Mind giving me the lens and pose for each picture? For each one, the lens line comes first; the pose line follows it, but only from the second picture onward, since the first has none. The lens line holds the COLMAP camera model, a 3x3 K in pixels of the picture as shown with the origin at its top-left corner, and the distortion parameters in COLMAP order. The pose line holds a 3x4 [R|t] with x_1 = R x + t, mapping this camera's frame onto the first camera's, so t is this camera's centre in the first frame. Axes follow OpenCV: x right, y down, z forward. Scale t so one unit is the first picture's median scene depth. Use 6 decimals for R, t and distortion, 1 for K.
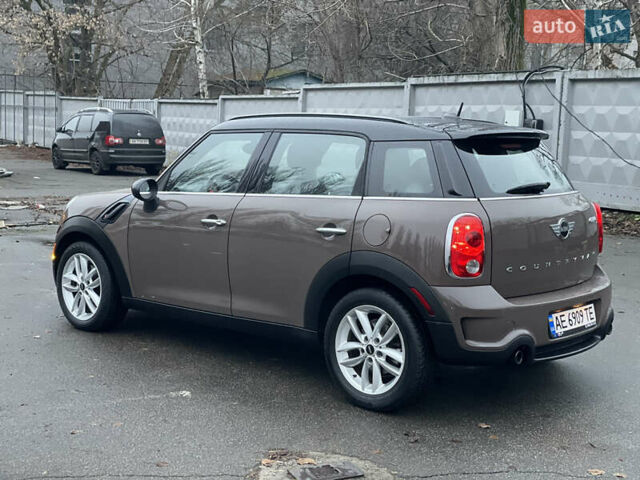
lens RADIAL K [[940.7, 0, 321.1], [0, 940.7, 240.0], [0, 0, 1]] dist [0.131221, 0.000000]
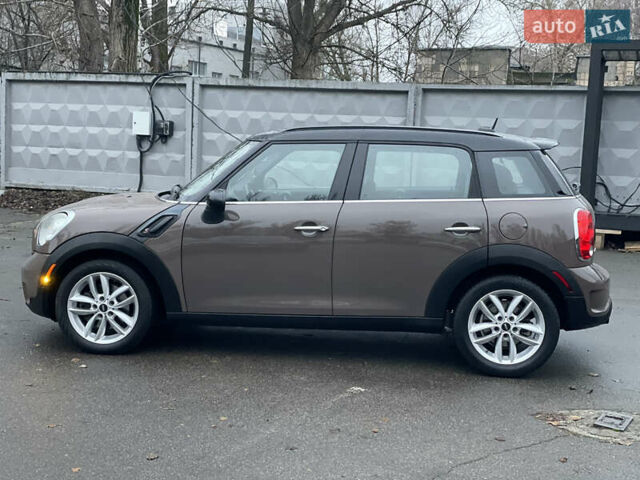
lens RADIAL K [[940.7, 0, 320.1], [0, 940.7, 239.7], [0, 0, 1]] dist [0.131221, 0.000000]
pose [[0.814460, -0.063044, 0.576784, -0.655077], [0.059908, 0.997904, 0.024478, -0.029457], [-0.577118, 0.014617, 0.816530, 0.125931]]
